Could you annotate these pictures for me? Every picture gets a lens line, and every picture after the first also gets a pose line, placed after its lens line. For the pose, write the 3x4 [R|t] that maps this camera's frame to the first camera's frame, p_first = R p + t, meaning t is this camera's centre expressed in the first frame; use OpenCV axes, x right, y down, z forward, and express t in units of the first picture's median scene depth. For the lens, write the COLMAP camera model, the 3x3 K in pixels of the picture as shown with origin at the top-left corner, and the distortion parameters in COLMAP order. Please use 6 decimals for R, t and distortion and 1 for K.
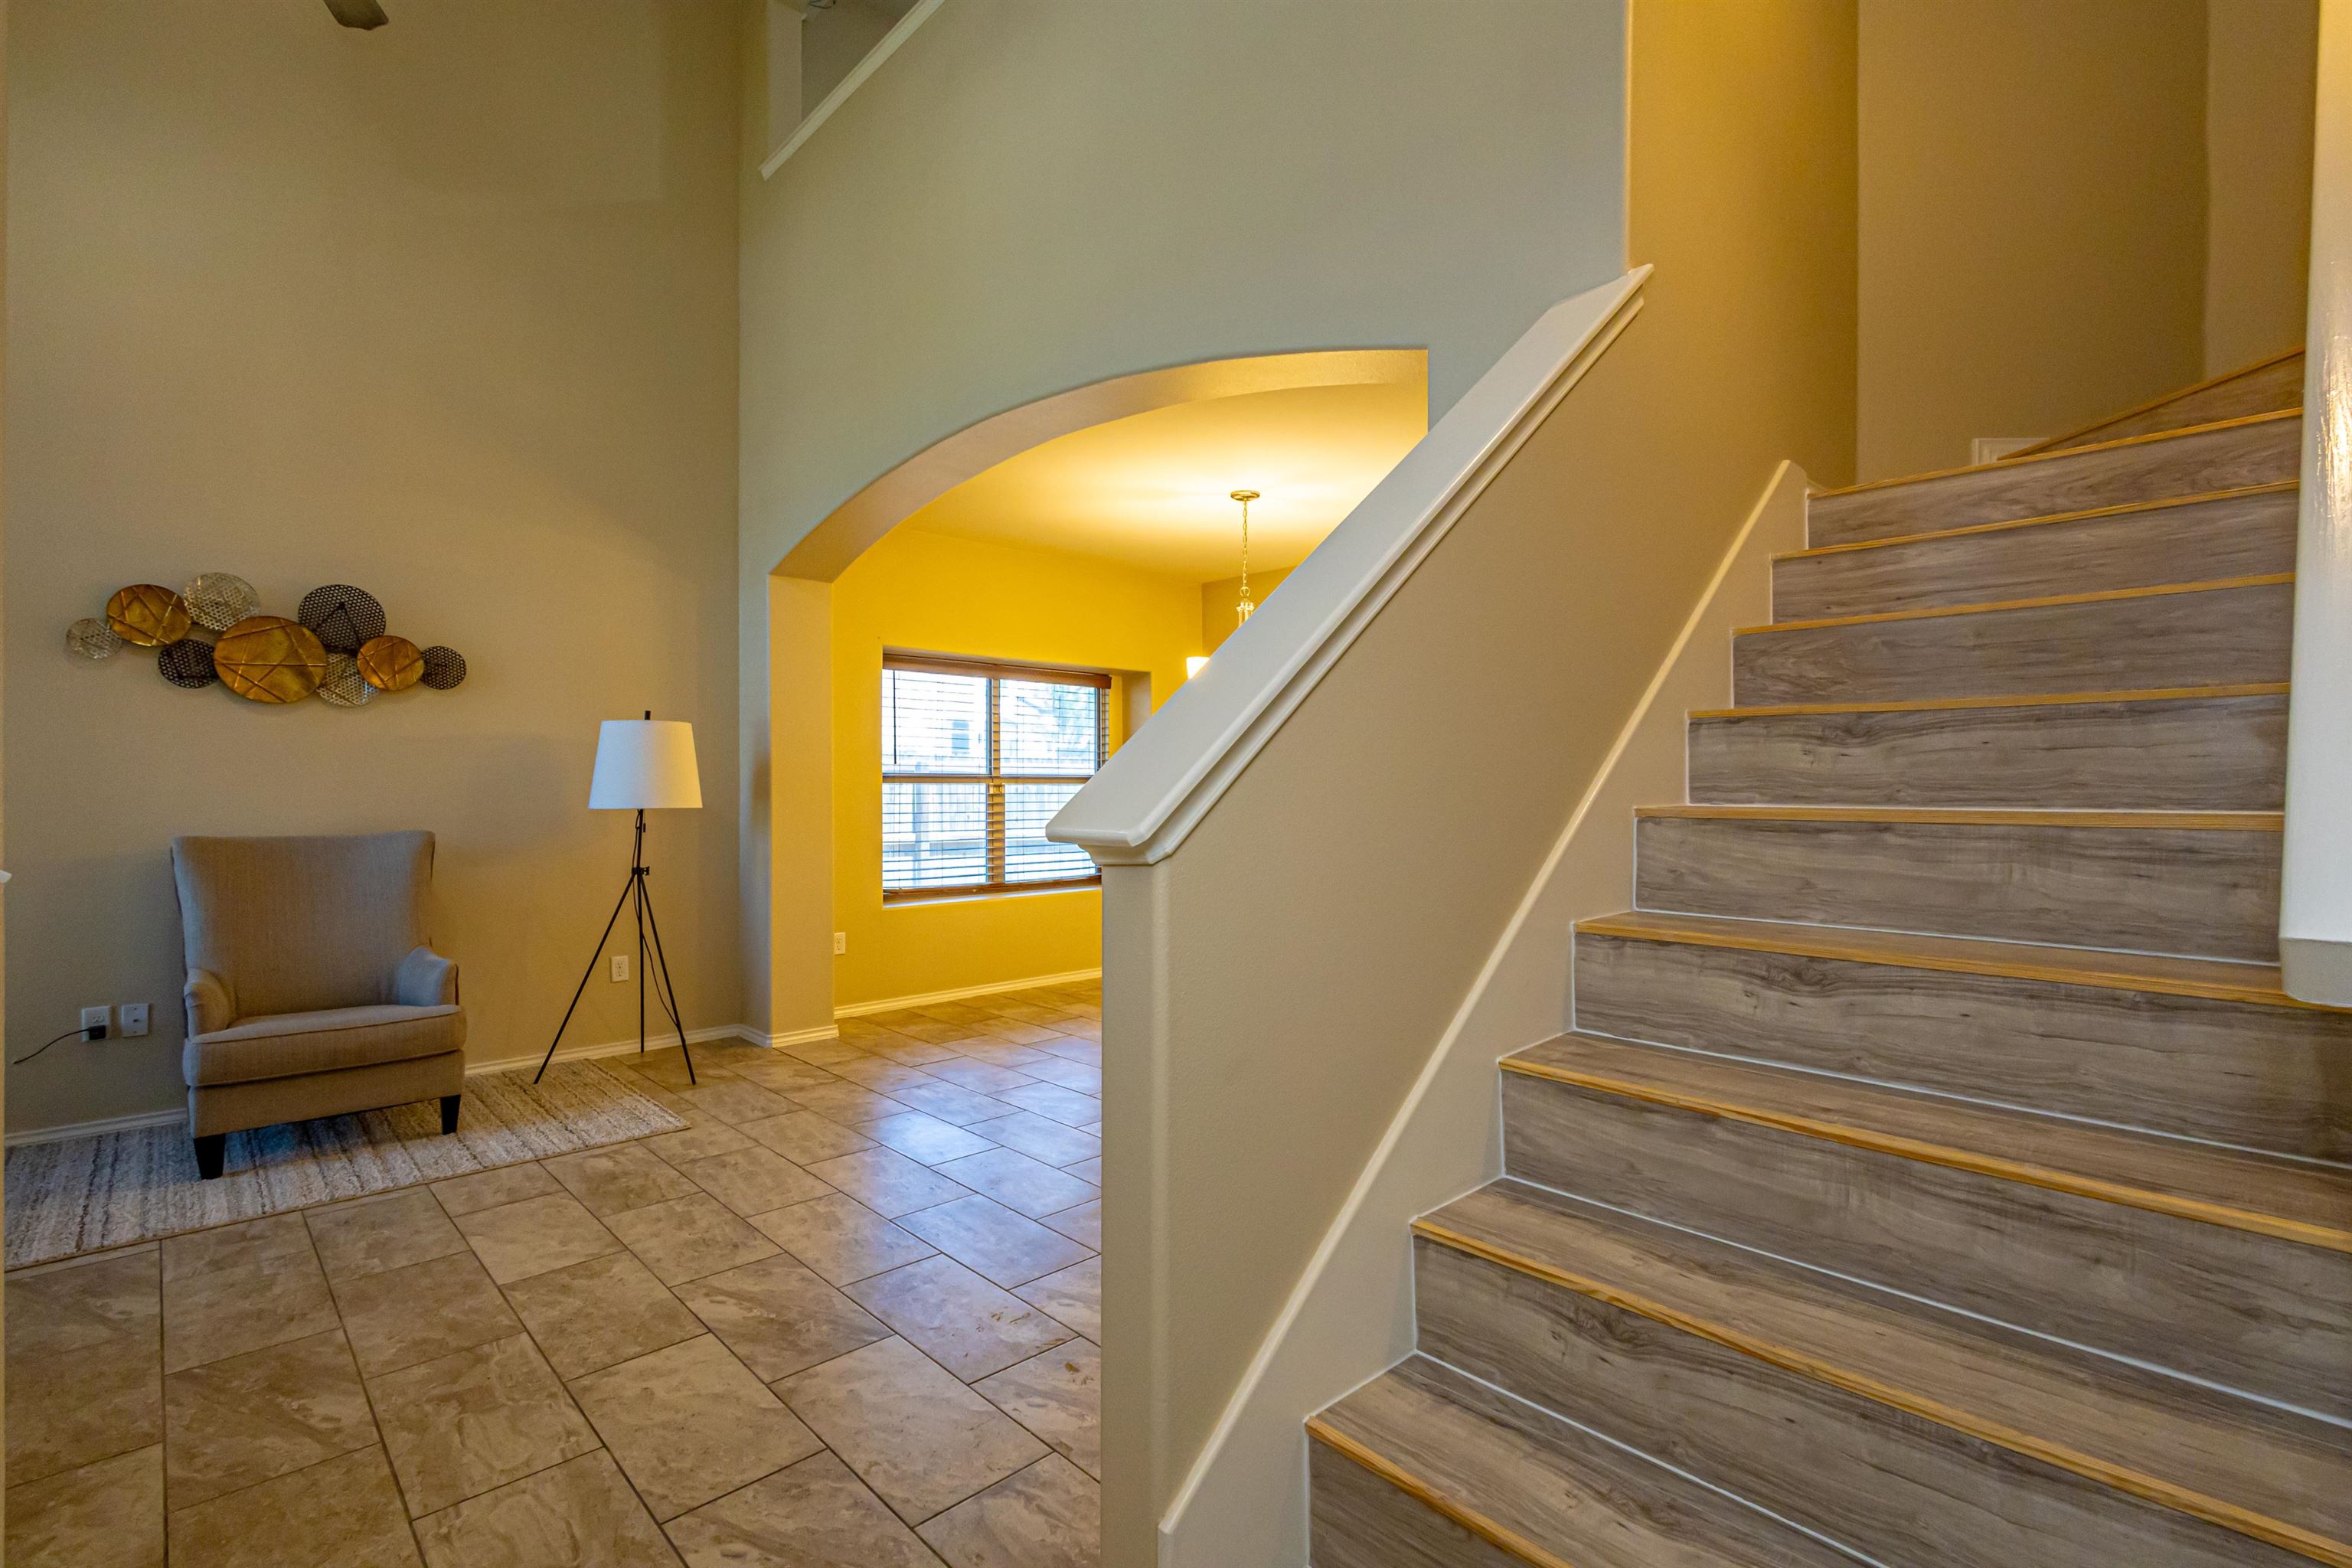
lens RADIAL K [[1074.8, 0, 1187.8], [0, 1074.8, 766.2], [0, 0, 1]] dist [0.008327, -0.002057]
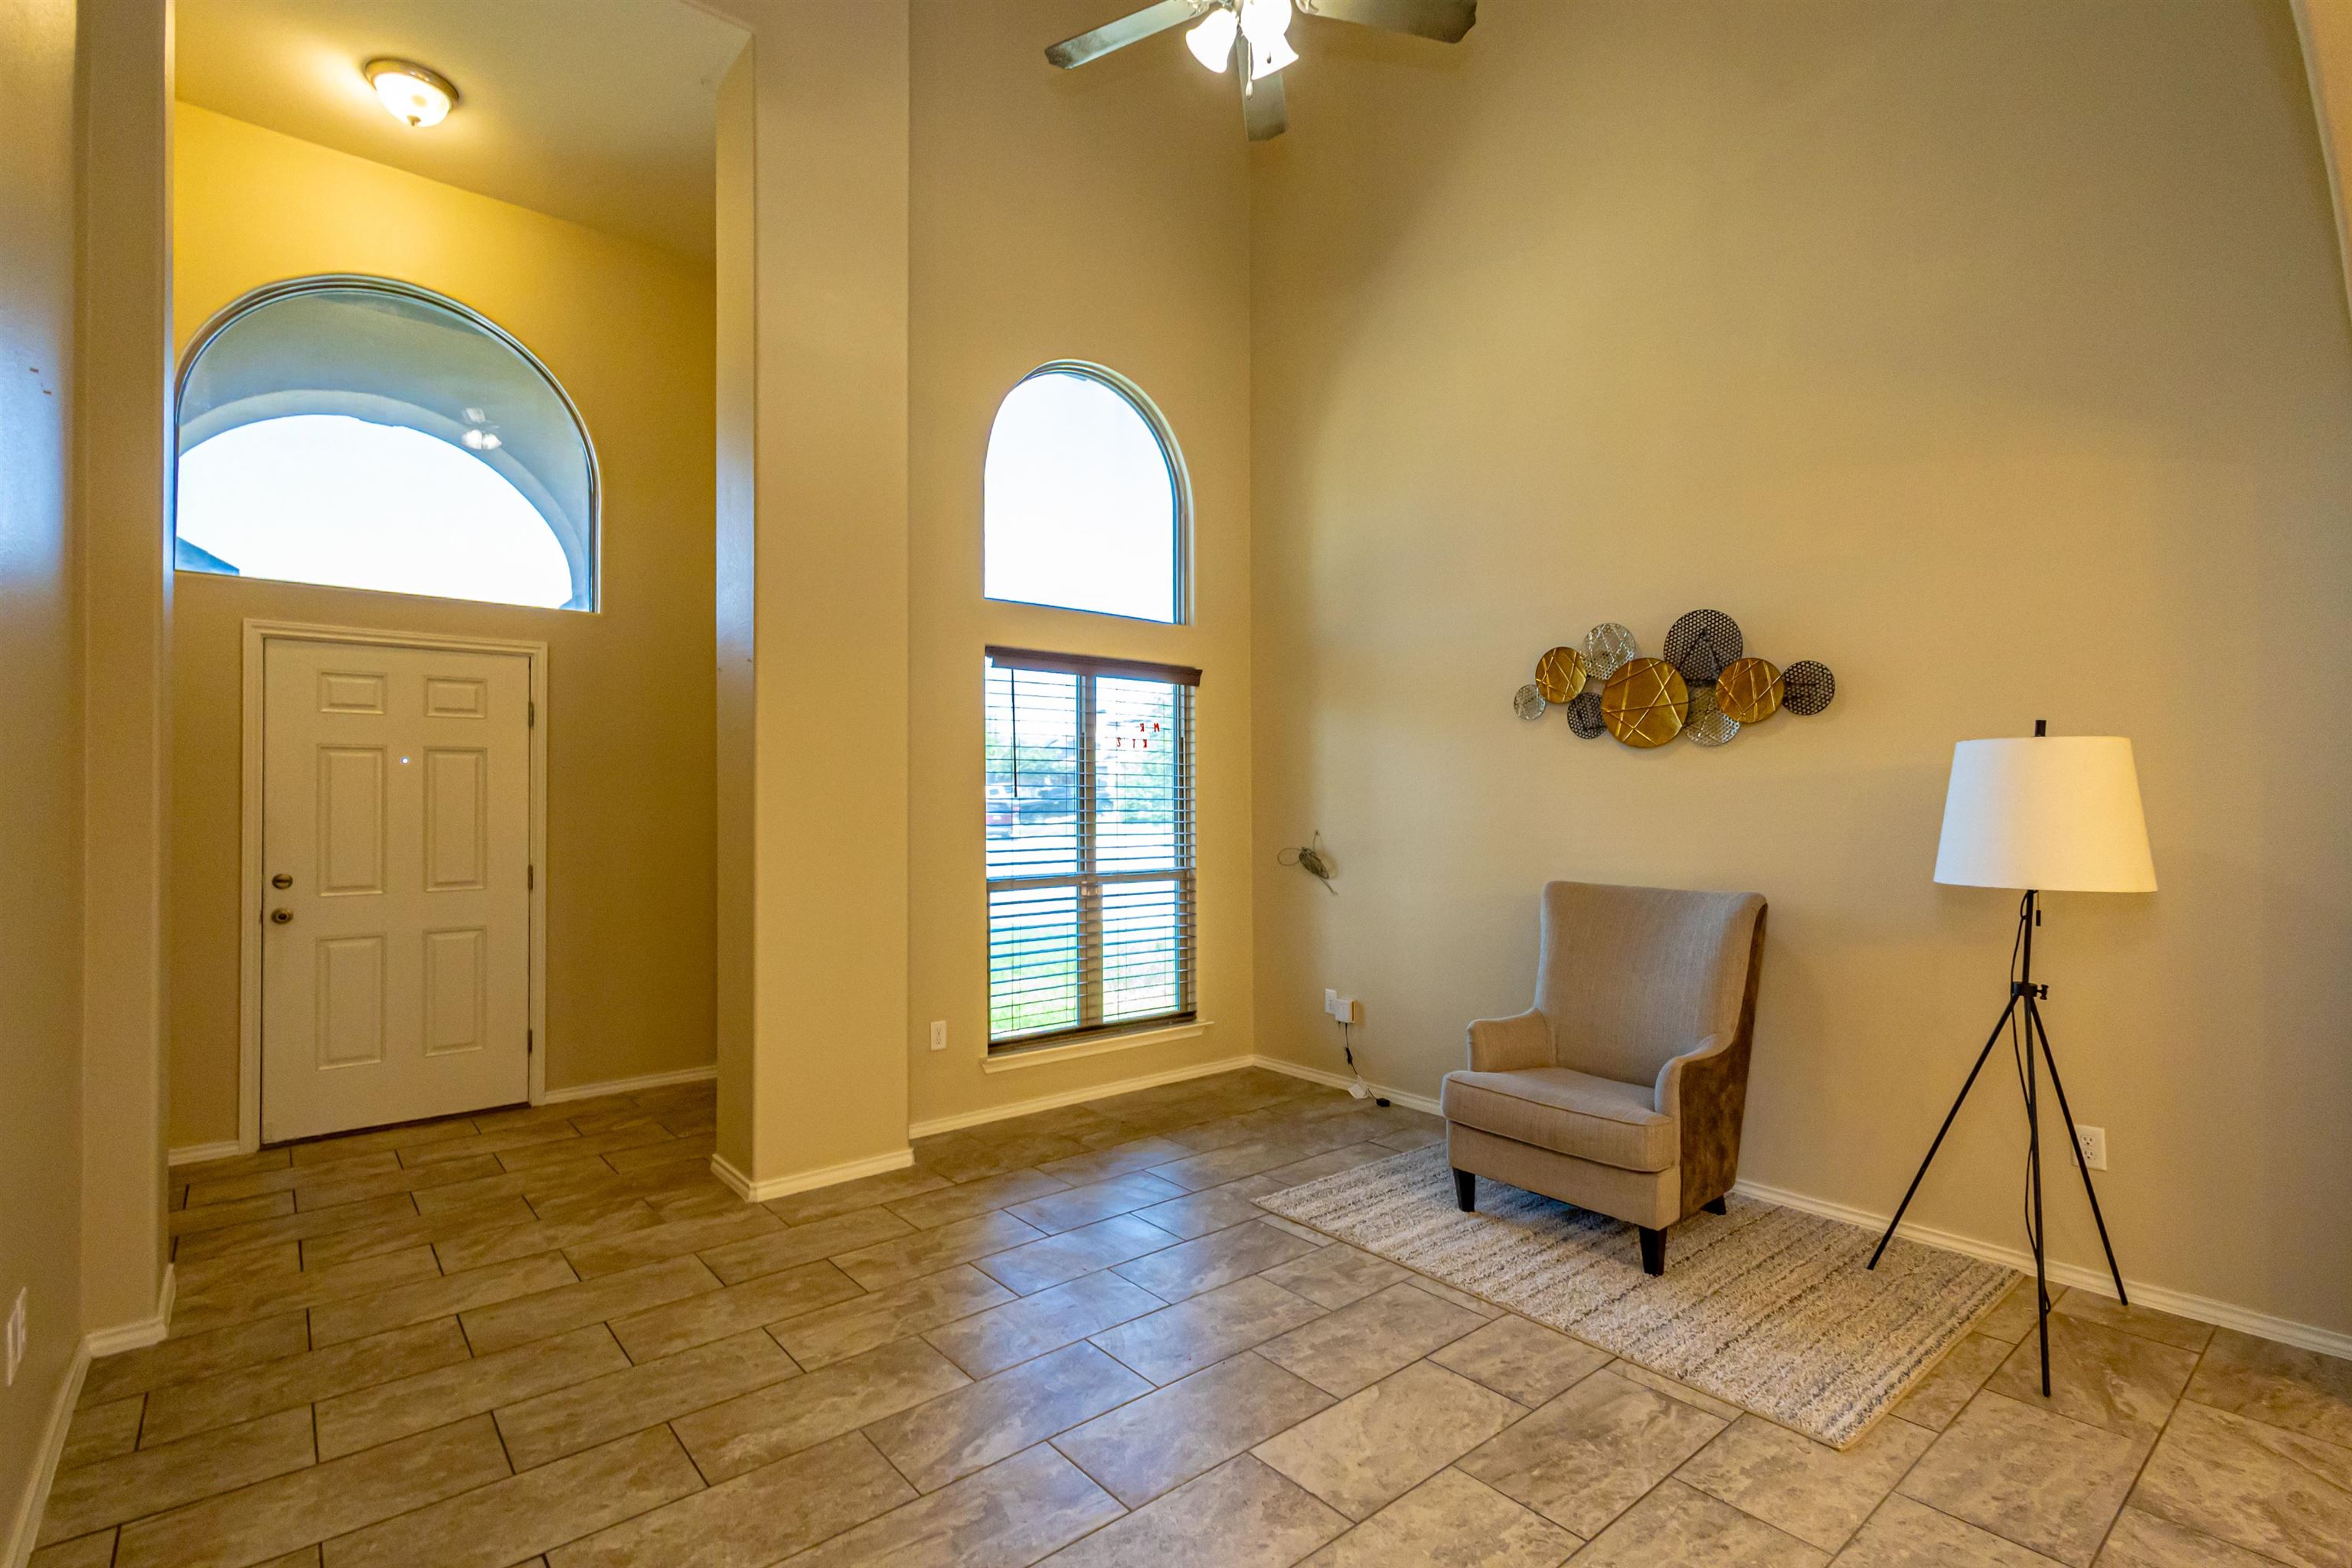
lens RADIAL K [[1074.8, 0, 1186.3], [0, 1074.8, 782.4], [0, 0, 1]] dist [0.008327, -0.002057]
pose [[-0.061702, -0.020054, -0.997893, 0.154854], [0.015495, 0.999658, -0.021047, -0.015977], [0.997974, -0.016761, -0.061370, 0.742024]]
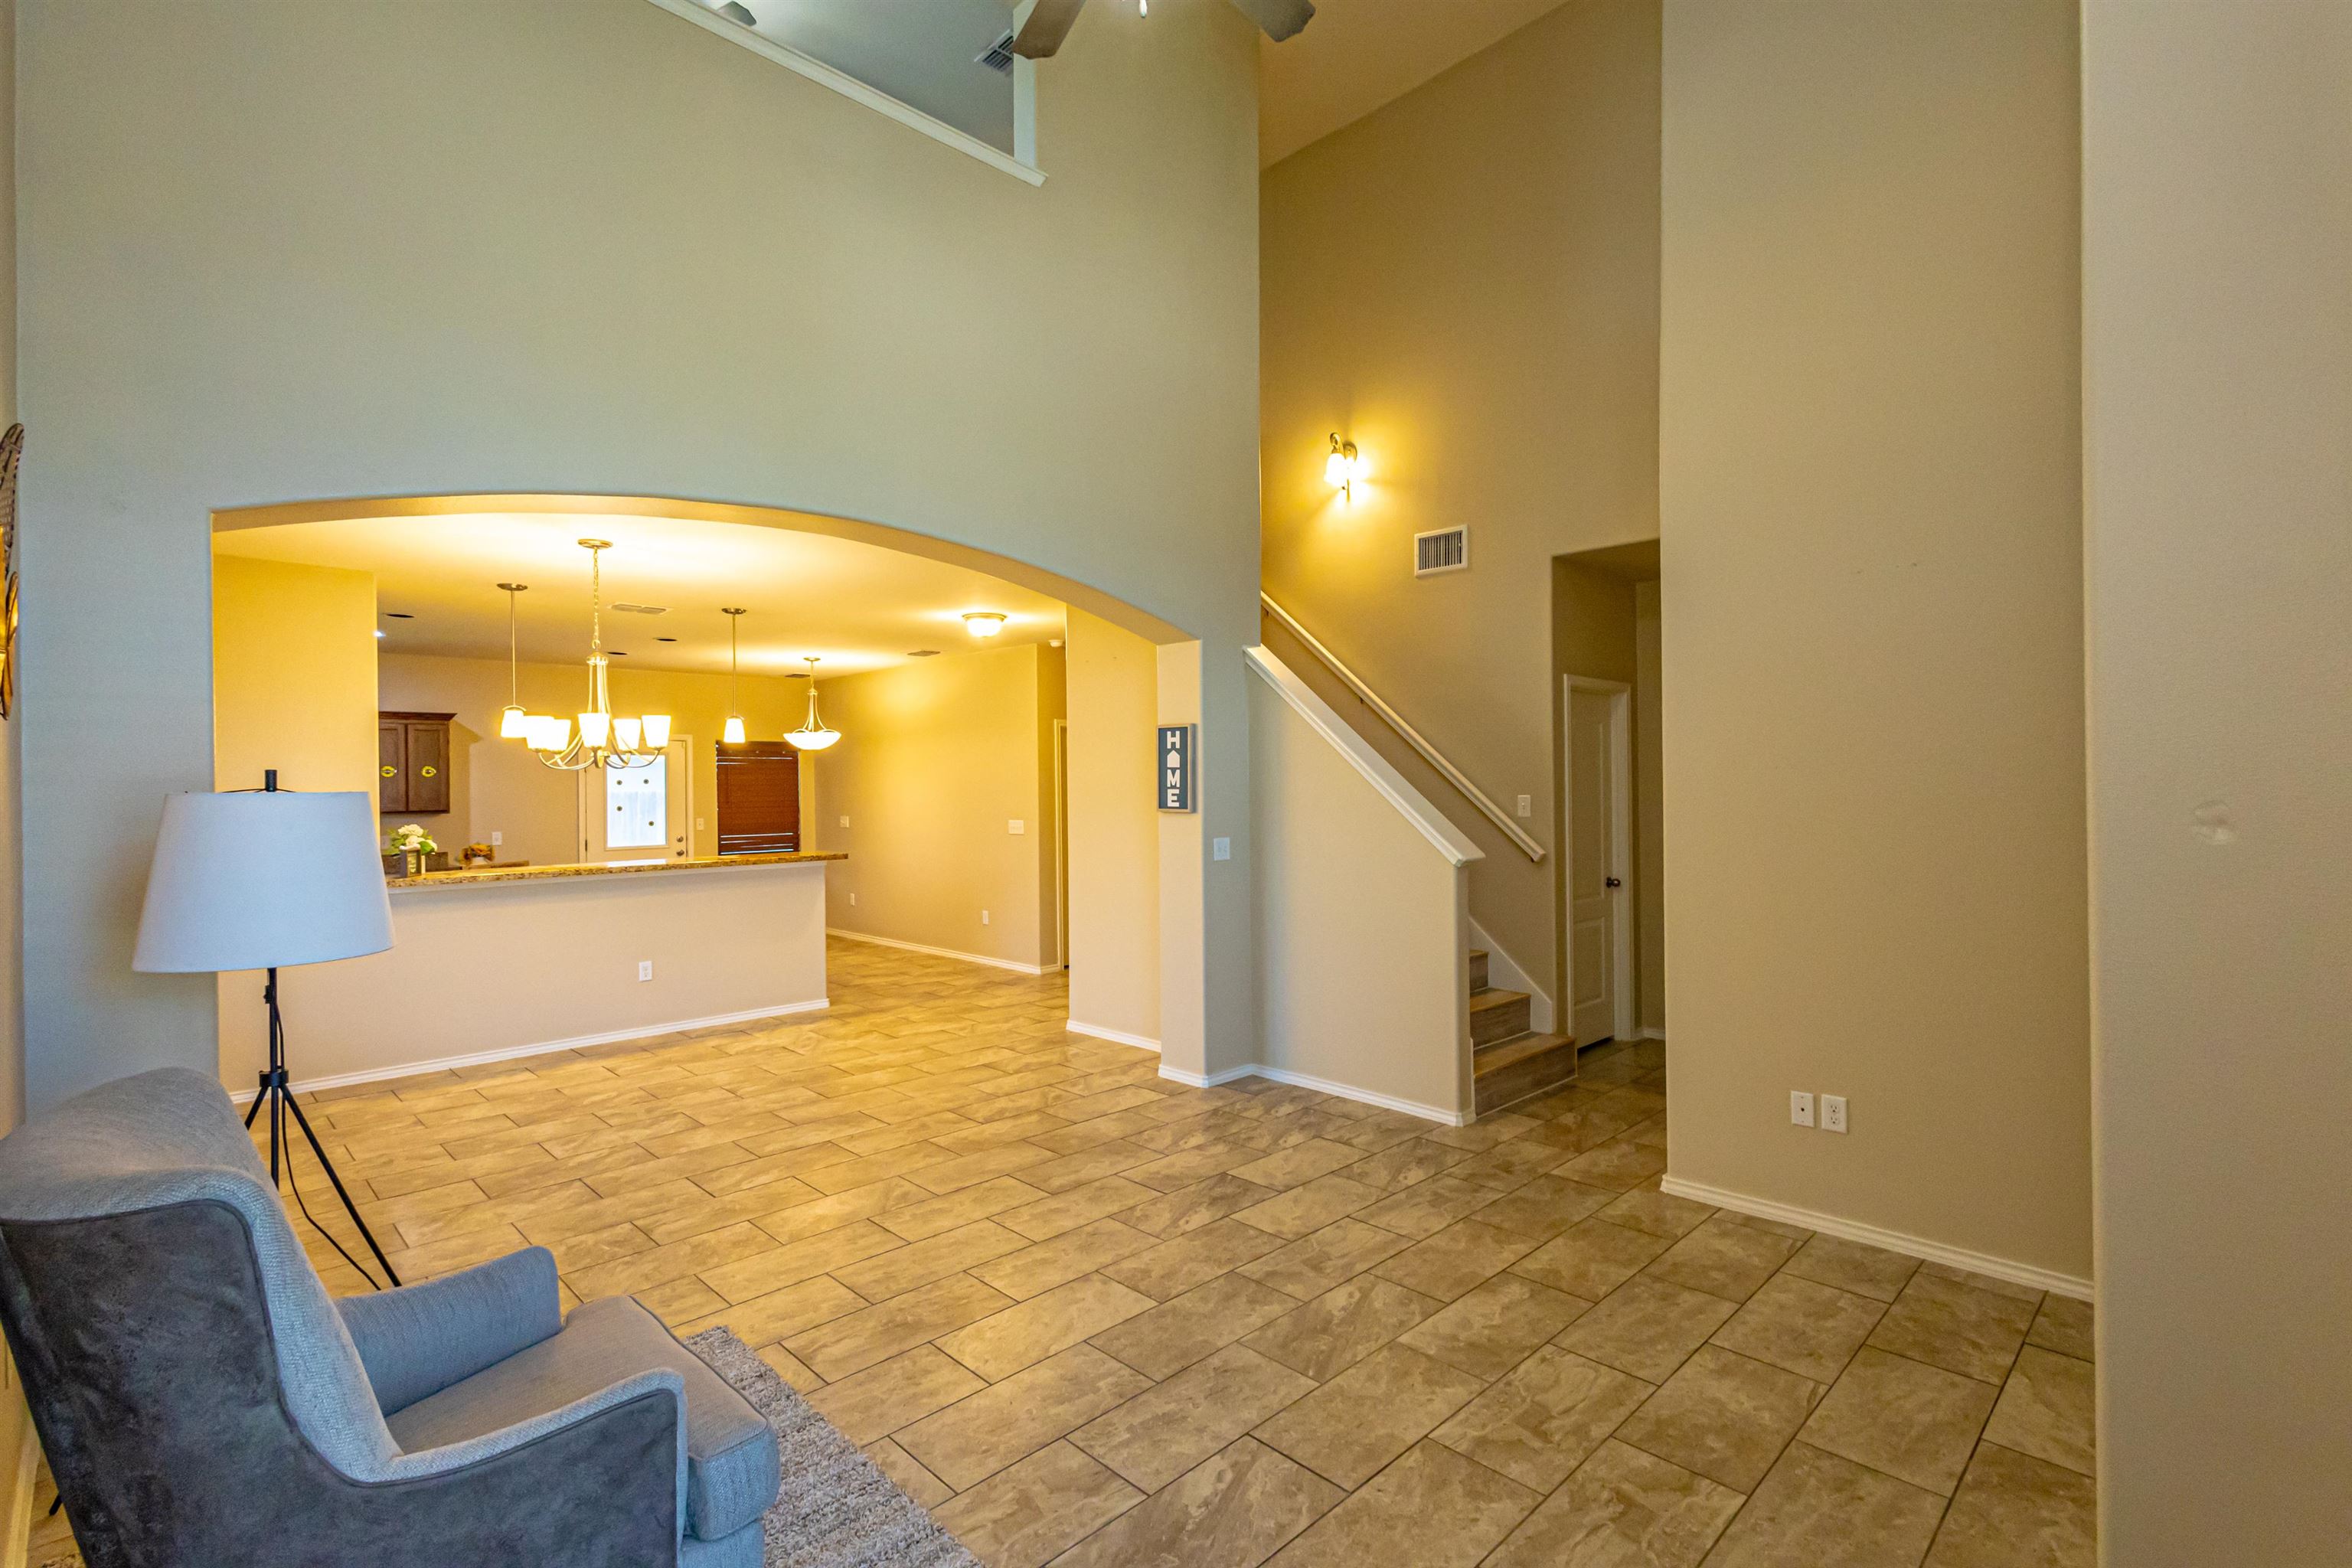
lens RADIAL K [[1074.8, 0, 1172.5], [0, 1074.8, 792.6], [0, 0, 1]] dist [0.008327, -0.002057]
pose [[-0.002568, -0.009012, 0.999956, -1.326585], [-0.004294, 0.999950, 0.009000, -0.064228], [-0.999987, -0.004271, -0.002606, 0.727617]]
